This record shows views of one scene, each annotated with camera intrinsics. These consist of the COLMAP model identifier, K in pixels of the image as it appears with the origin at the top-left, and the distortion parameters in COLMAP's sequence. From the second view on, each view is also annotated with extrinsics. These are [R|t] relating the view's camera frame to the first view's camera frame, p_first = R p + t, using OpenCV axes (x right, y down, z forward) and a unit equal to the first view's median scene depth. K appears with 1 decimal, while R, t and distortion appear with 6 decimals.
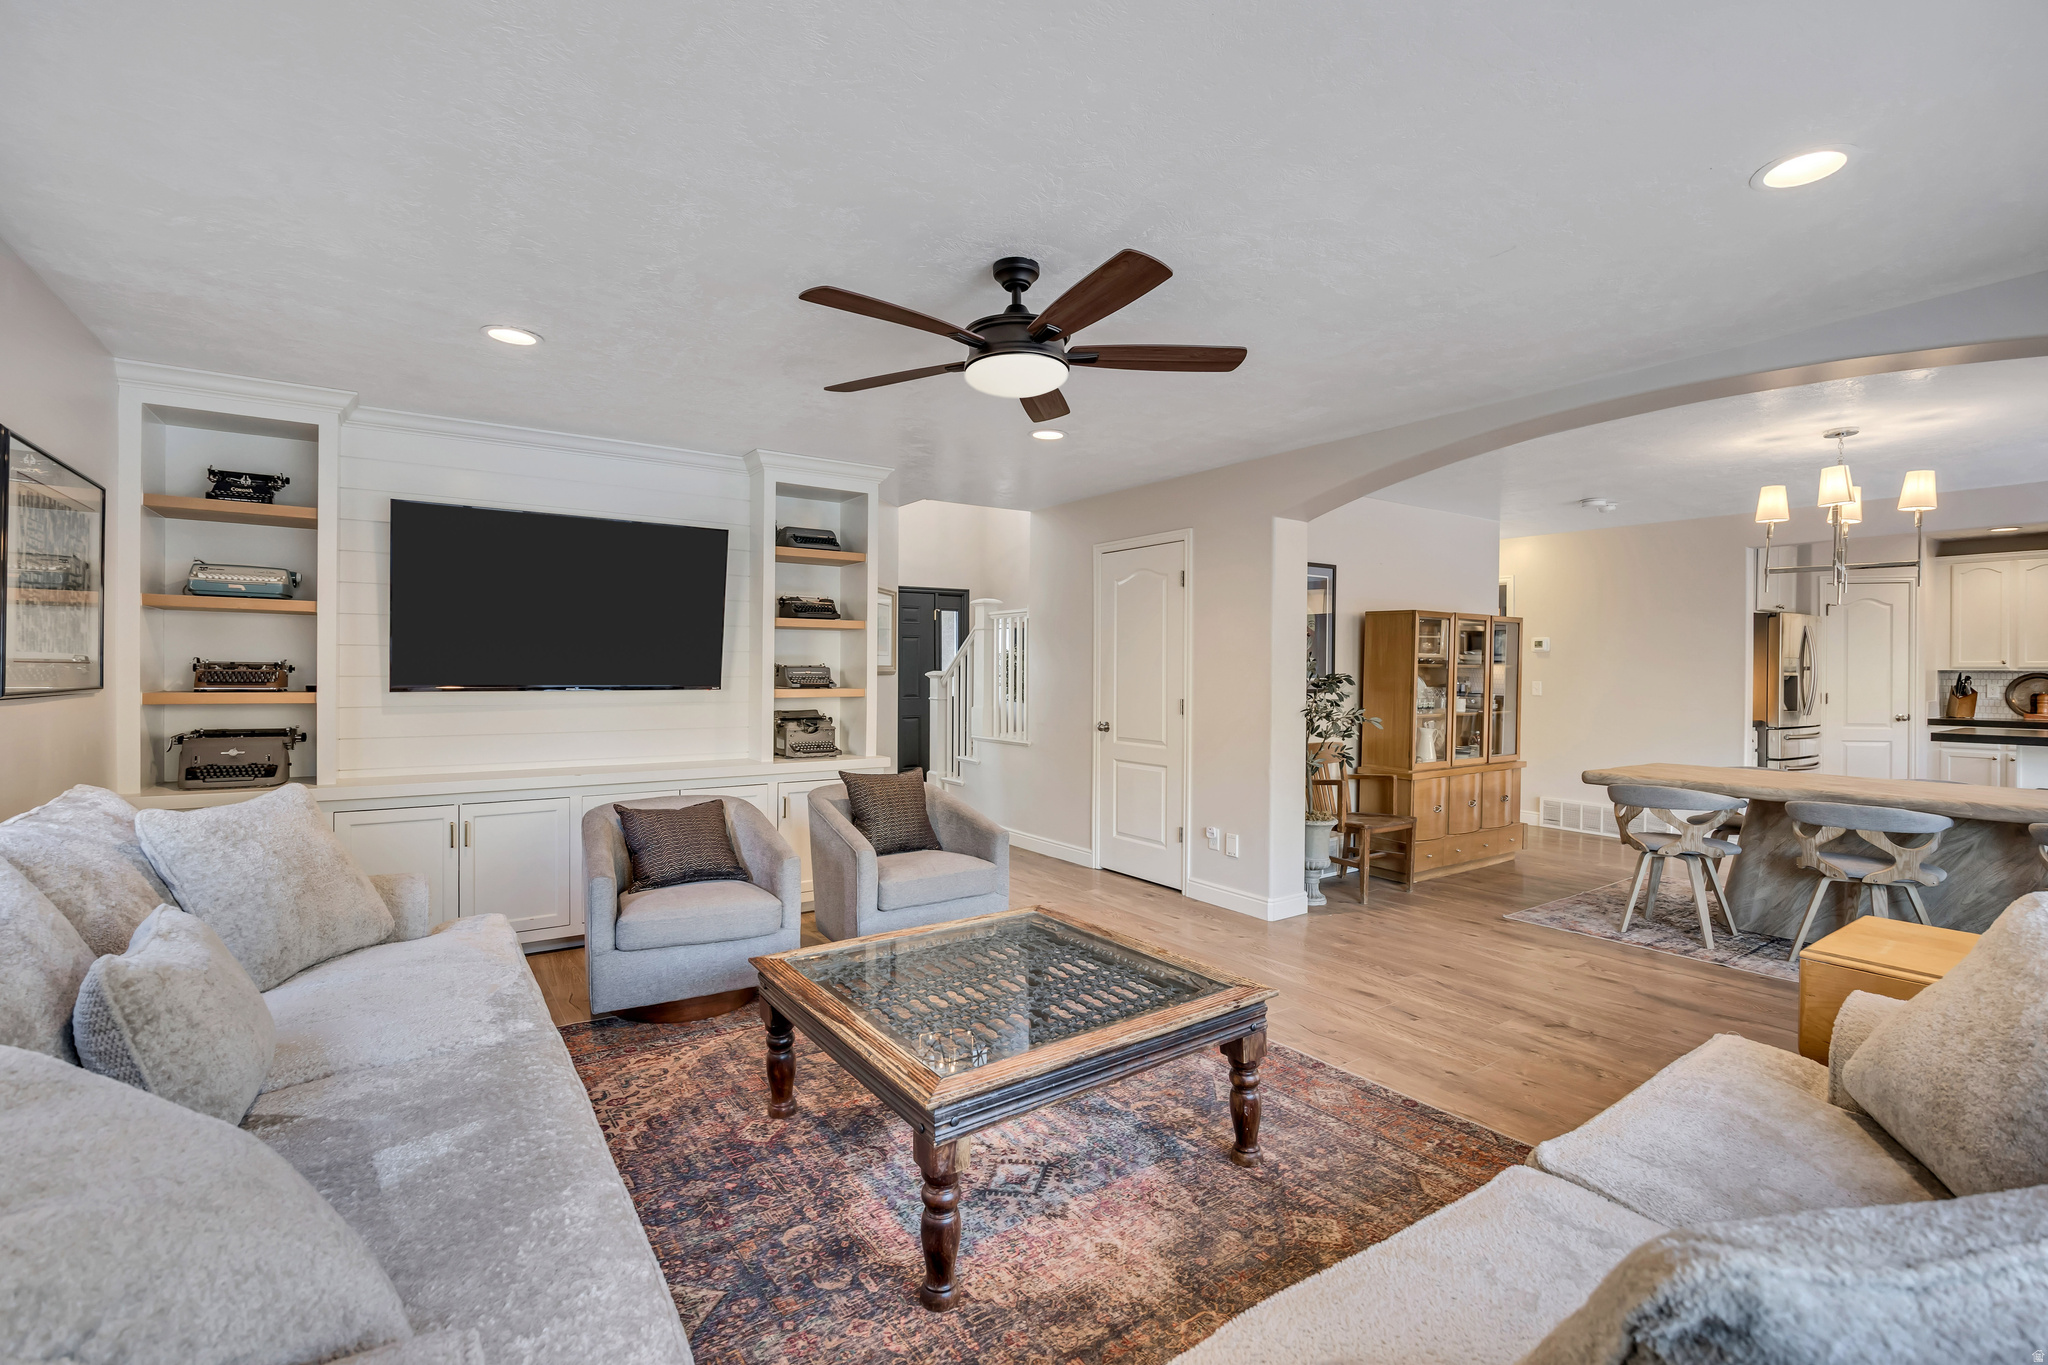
lens RADIAL K [[906.4, 0, 1005.1], [0, 906.4, 679.9], [0, 0, 1]] dist [-0.015060, 0.000153]
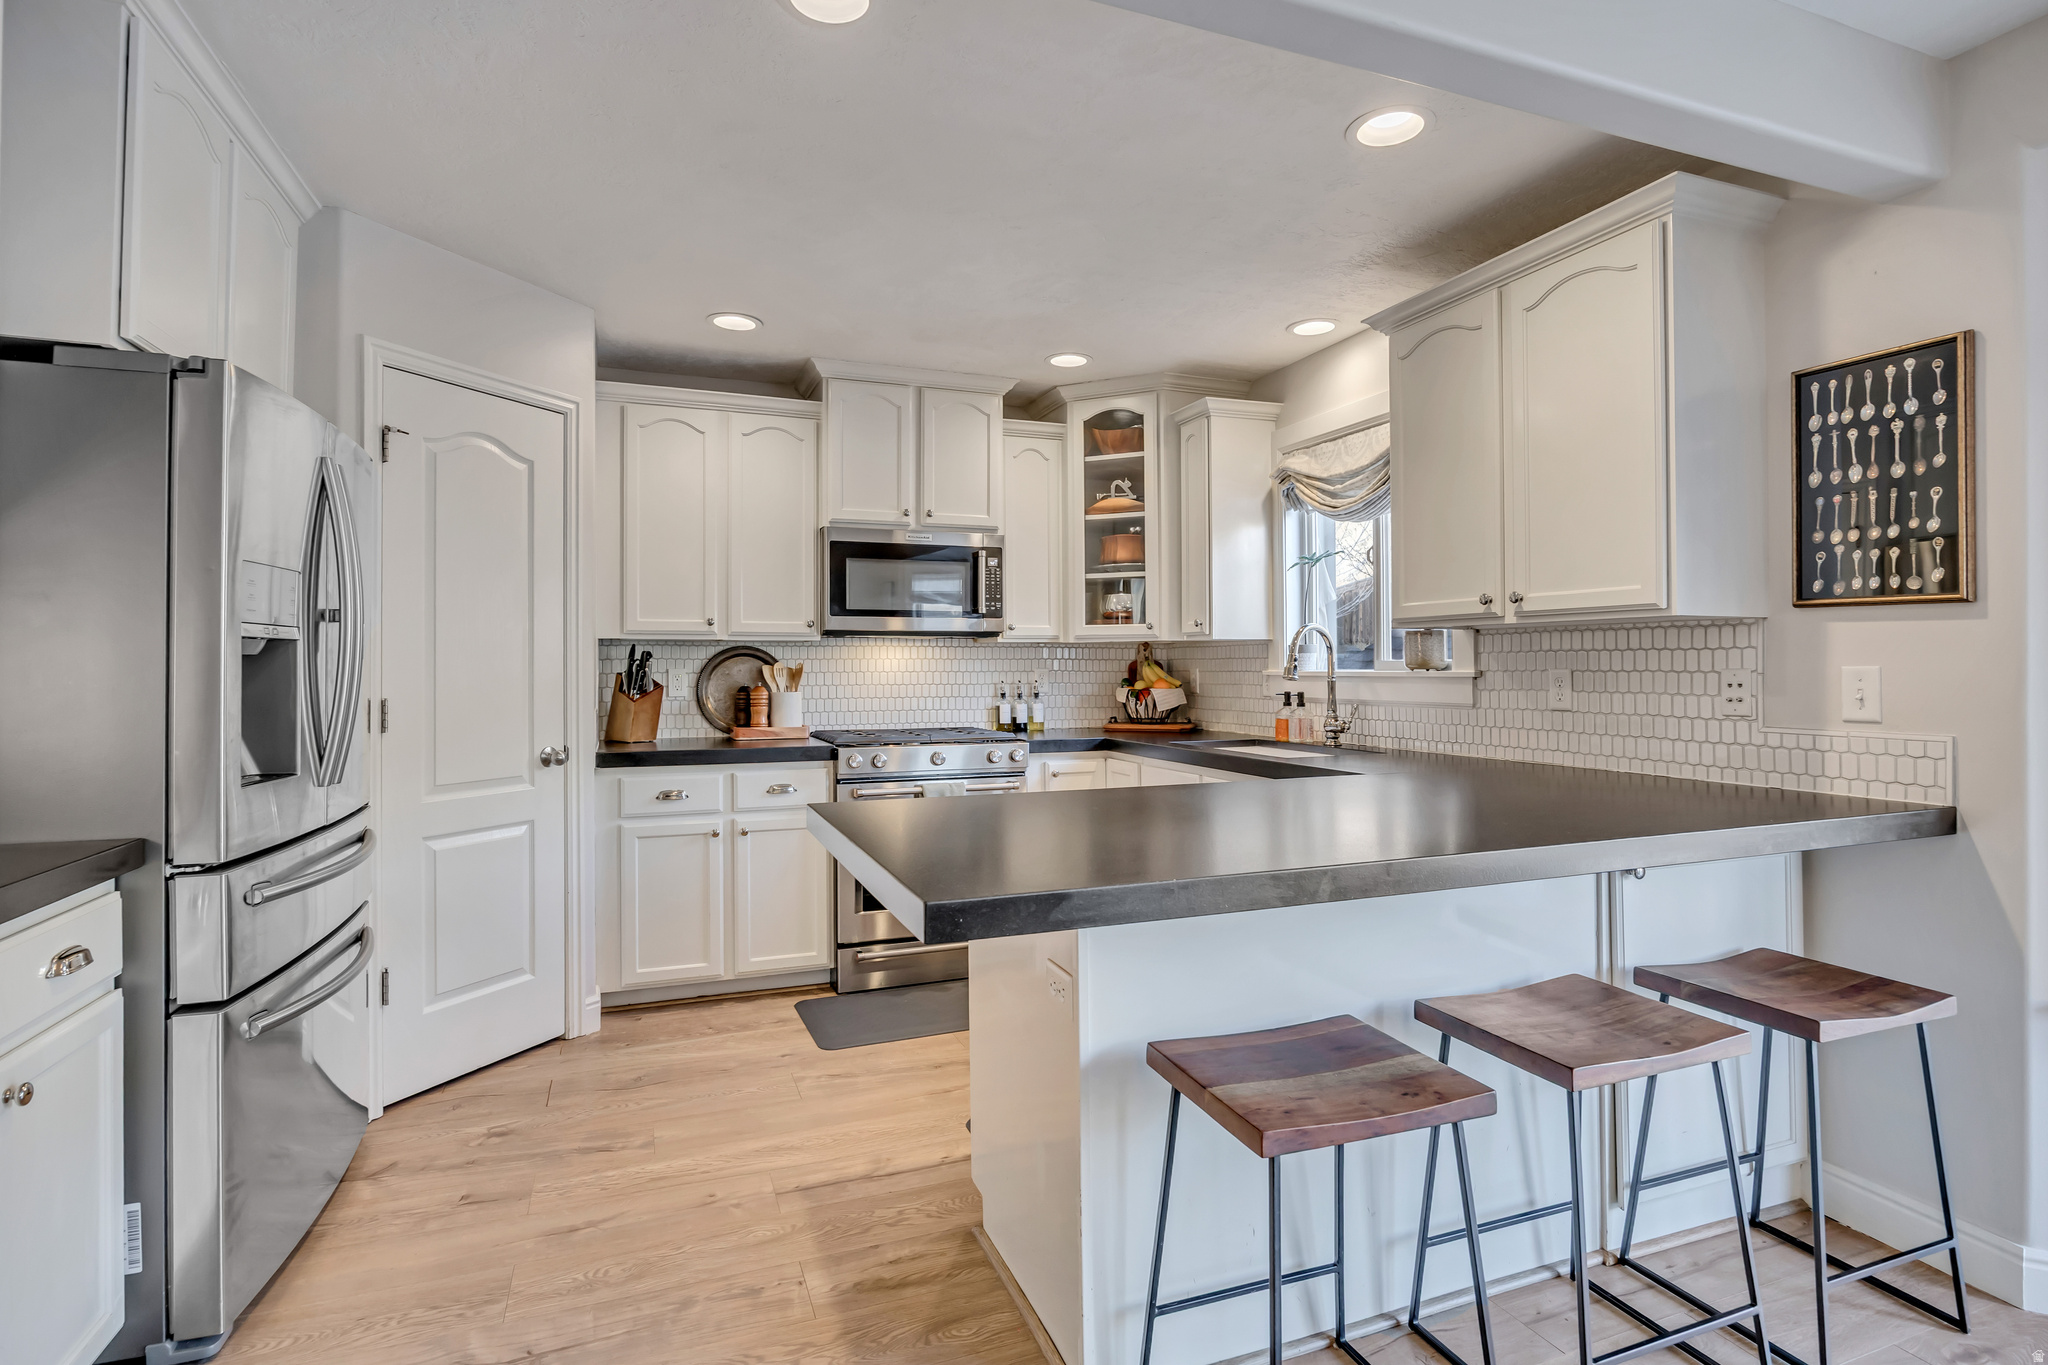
lens RADIAL K [[1003.1, 0, 1025.4], [0, 1003.1, 658.0], [0, 0, 1]] dist [-0.006782, 0.000286]
pose [[0.218609, 0.004429, 0.975802, 0.810548], [0.013501, 0.999880, -0.007563, 0.007042], [-0.975719, 0.014827, 0.218523, 0.914163]]
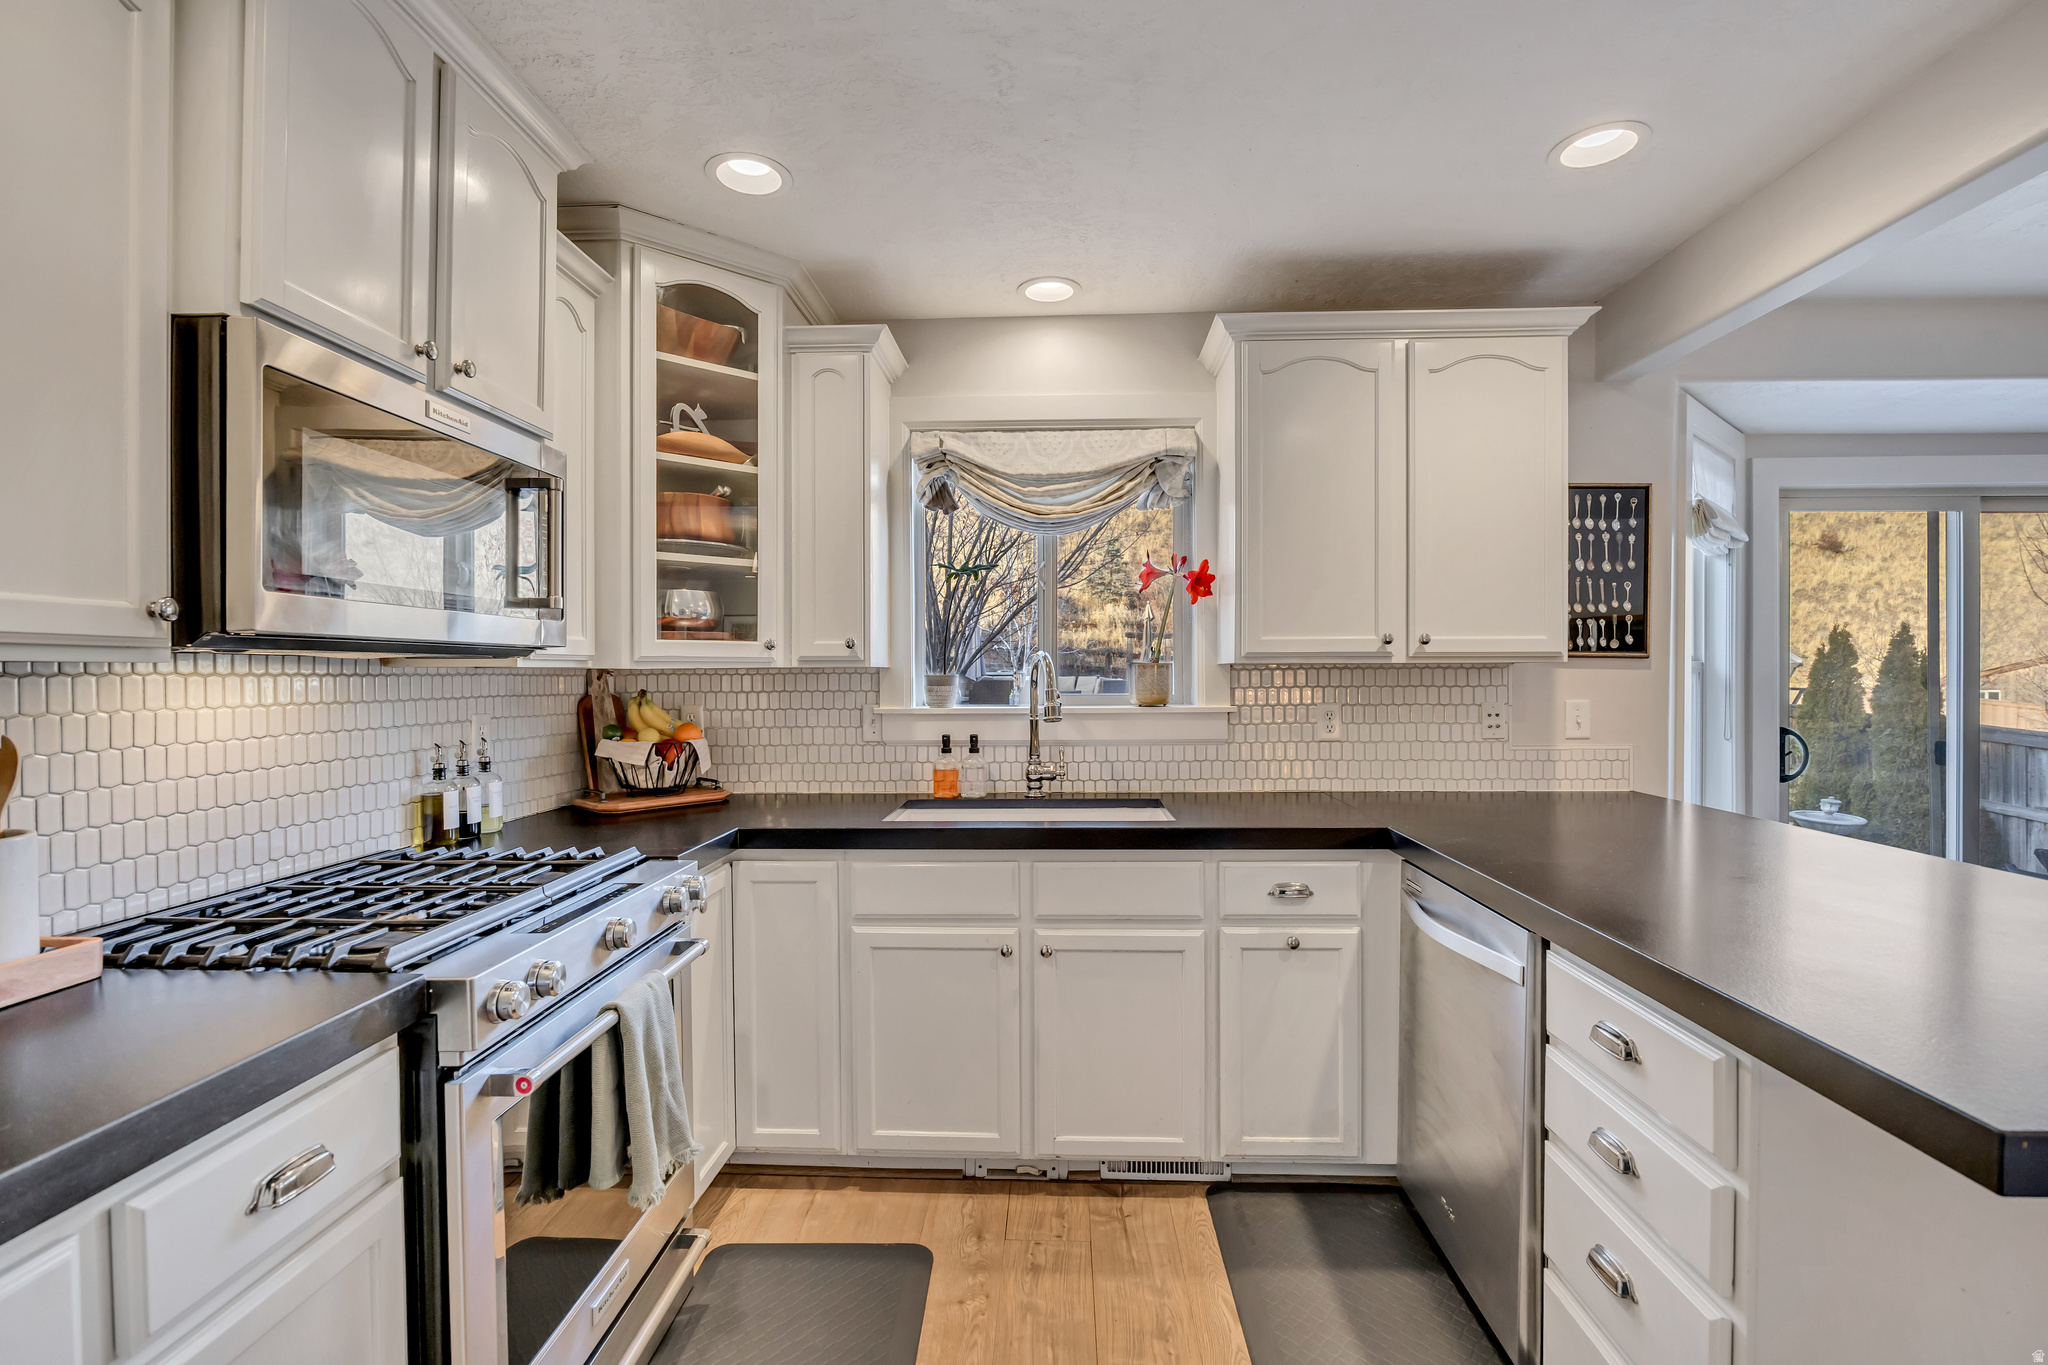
lens RADIAL K [[906.4, 0, 1030.6], [0, 906.4, 677.6], [0, 0, 1]] dist [-0.015060, 0.000153]
pose [[-0.801113, -0.000561, 0.598513, 1.196480], [0.009370, 0.999865, 0.013480, -0.009920], [-0.598440, 0.016407, -0.800999, 1.258726]]
